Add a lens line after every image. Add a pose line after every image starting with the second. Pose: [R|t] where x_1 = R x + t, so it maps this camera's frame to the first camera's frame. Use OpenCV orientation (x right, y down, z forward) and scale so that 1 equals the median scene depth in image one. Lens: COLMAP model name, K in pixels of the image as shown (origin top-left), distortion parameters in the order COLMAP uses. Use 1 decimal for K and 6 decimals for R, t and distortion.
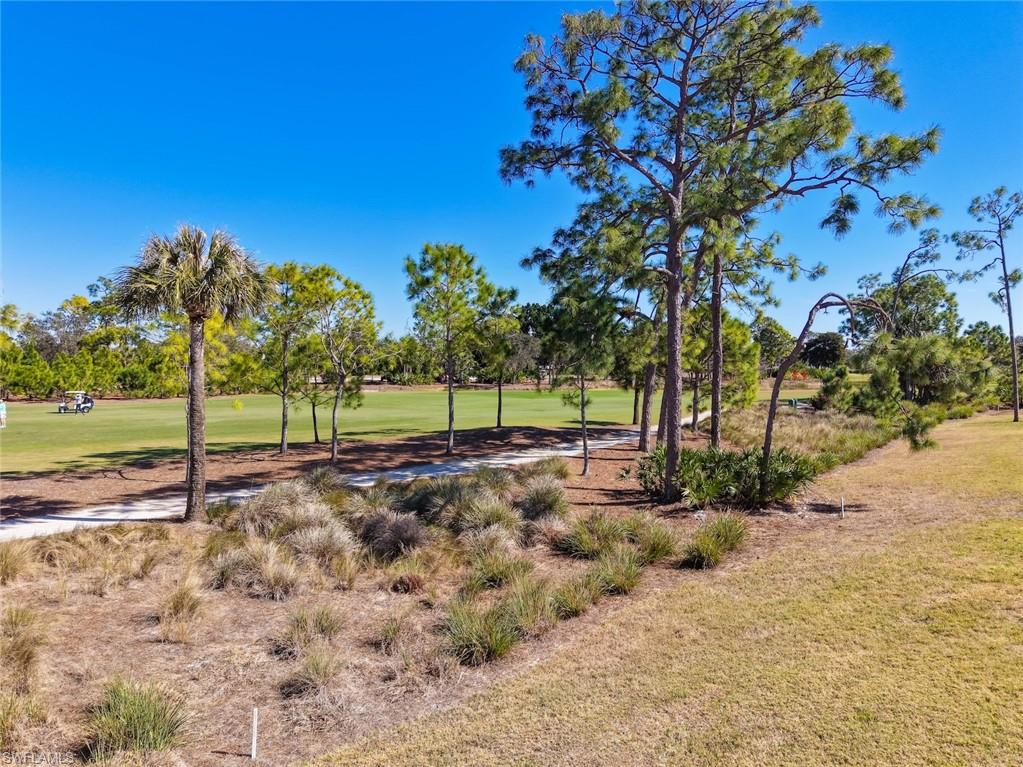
lens RADIAL K [[706.5, 0, 511.5], [0, 706.5, 383.5], [0, 0, 1]] dist [0.047520, -0.053522]
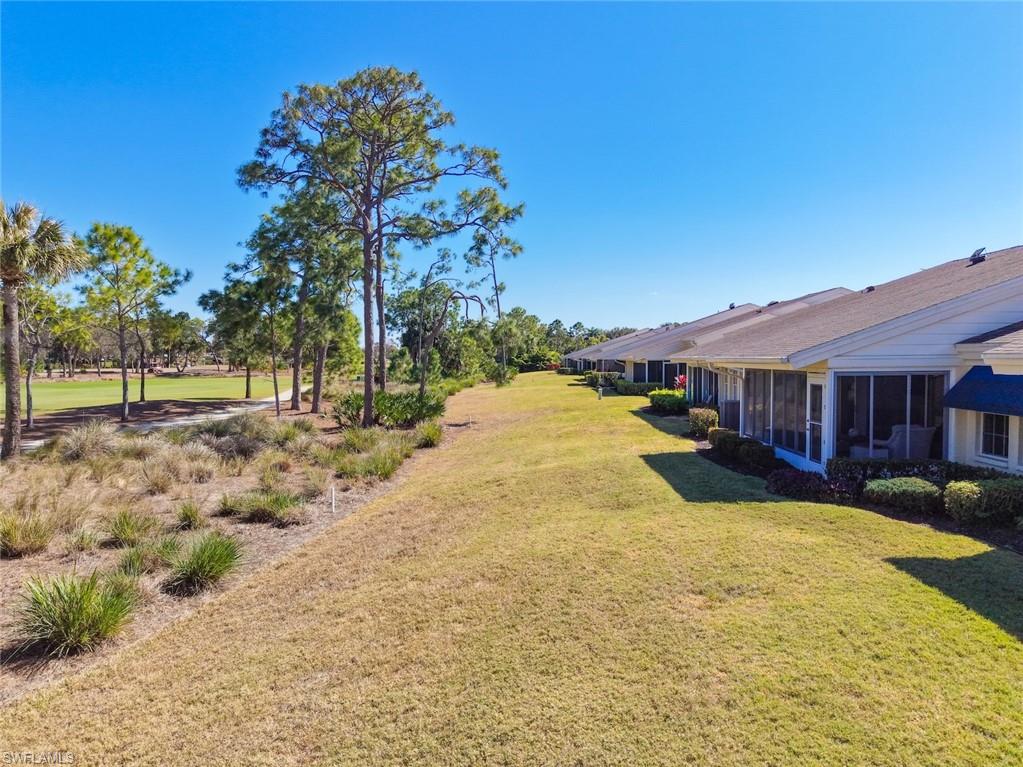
lens RADIAL K [[706.5, 0, 511.5], [0, 706.5, 383.5], [0, 0, 1]] dist [0.047520, -0.053522]
pose [[0.776681, -0.029155, 0.629219, -0.261232], [0.025702, 0.999563, 0.014590, 0.034711], [-0.629369, 0.004840, 0.777091, -0.177328]]
